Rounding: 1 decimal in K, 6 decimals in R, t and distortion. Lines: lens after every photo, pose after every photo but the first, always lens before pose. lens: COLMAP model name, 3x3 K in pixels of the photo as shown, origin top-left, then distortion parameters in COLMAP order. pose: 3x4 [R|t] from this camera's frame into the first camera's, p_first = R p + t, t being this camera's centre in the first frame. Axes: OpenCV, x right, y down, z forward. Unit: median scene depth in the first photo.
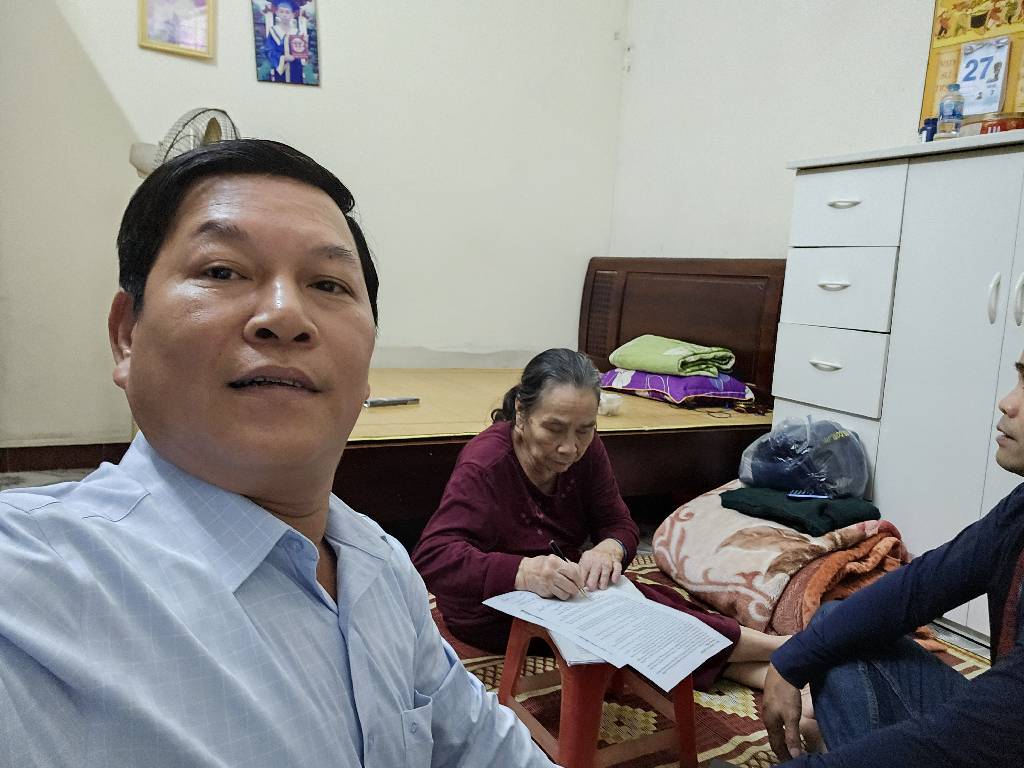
lens RADIAL K [[796.4, 0, 512.0], [0, 796.4, 384.0], [0, 0, 1]] dist [0.004910, -0.049322]
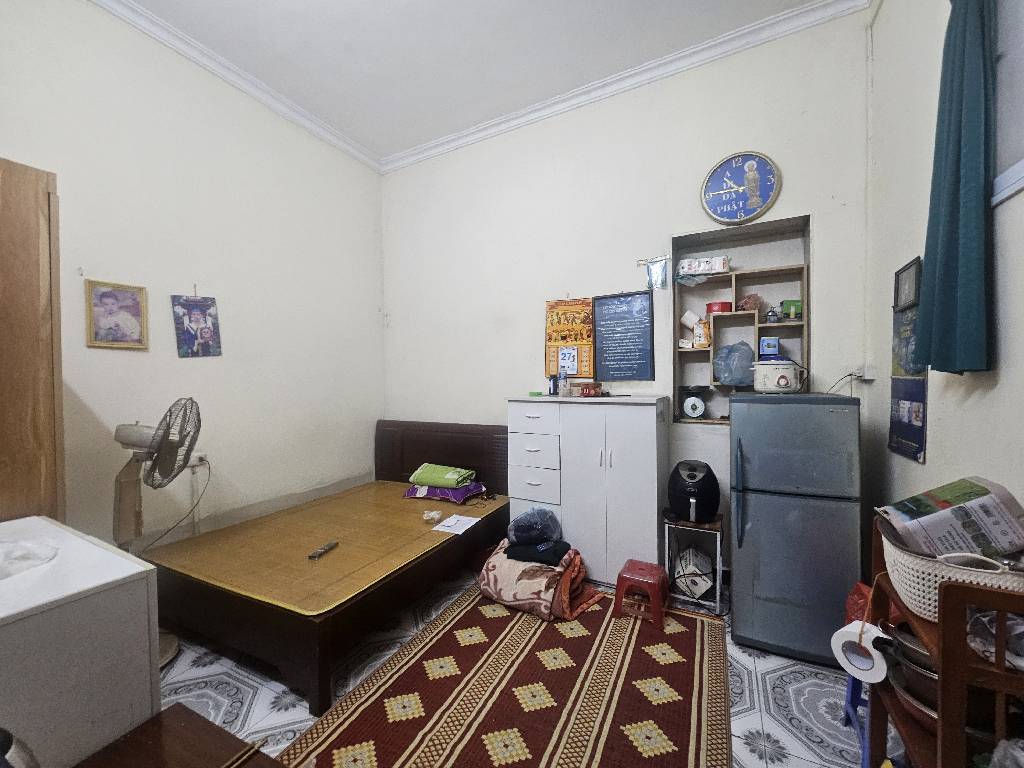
lens RADIAL K [[419.6, 0, 512.0], [0, 419.6, 384.0], [0, 0, 1]] dist [-0.000968, -0.000279]
pose [[0.831445, -0.092982, 0.547772, -0.247531], [0.146701, 0.987649, -0.055024, -0.200867], [-0.535890, 0.126108, 0.834816, -0.034256]]
